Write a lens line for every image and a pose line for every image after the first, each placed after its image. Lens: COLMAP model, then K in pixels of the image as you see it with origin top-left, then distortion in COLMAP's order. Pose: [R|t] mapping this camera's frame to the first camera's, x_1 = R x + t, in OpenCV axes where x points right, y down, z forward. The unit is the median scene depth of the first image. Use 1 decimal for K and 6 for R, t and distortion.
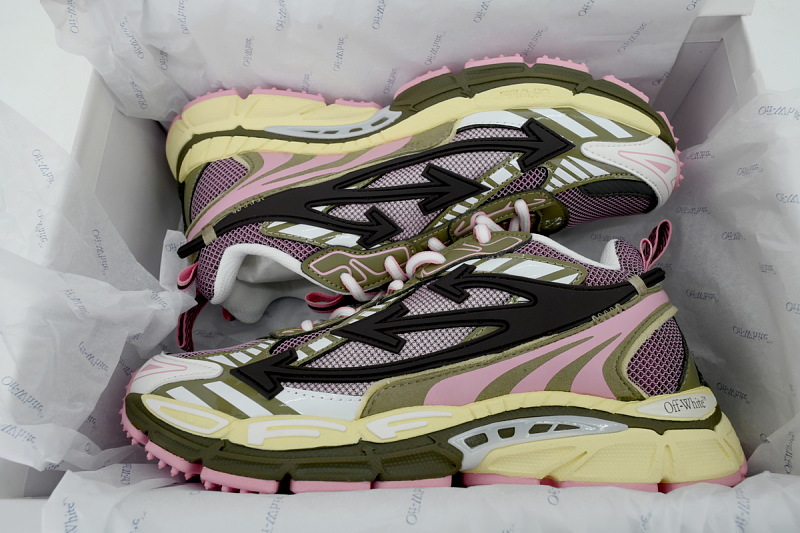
lens RADIAL K [[565.4, 0, 397.2], [0, 565.4, 272.5], [0, 0, 1]] dist [0.009146, 0.007721]
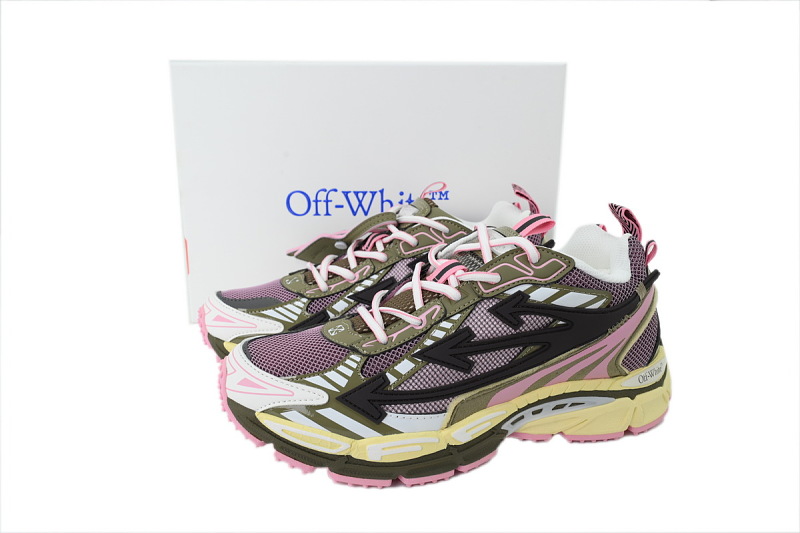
lens RADIAL K [[637.0, 0, 403.5], [0, 637.0, 262.9], [0, 0, 1]] dist [0.009119, 0.002412]
pose [[0.962470, -0.071440, 0.261816, -0.493592], [-0.086449, 0.833769, 0.545303, -0.826328], [-0.257251, -0.547472, 0.796302, 0.032787]]
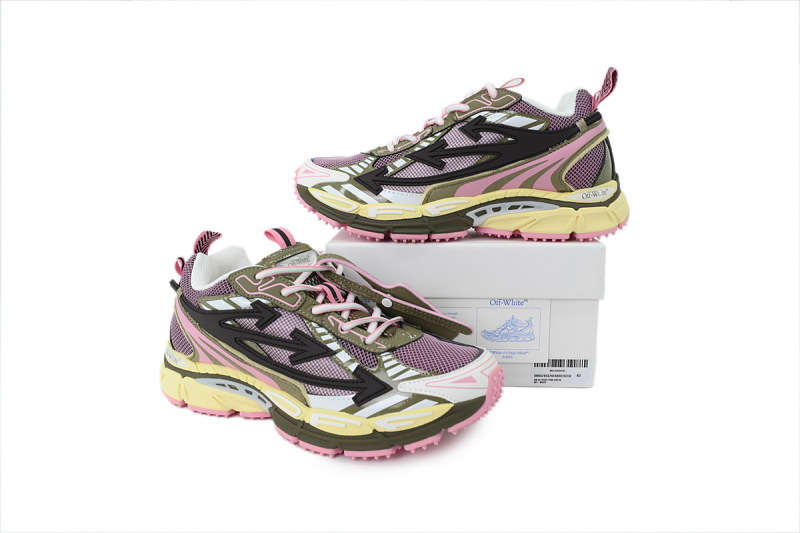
lens RADIAL K [[637.0, 0, 397.9], [0, 637.0, 269.9], [0, 0, 1]] dist [0.009119, 0.002412]
pose [[0.996295, 0.010045, -0.085416, 0.041658], [0.034629, 0.862242, 0.505311, -0.644552], [0.078726, -0.506396, 0.858700, -1.000564]]
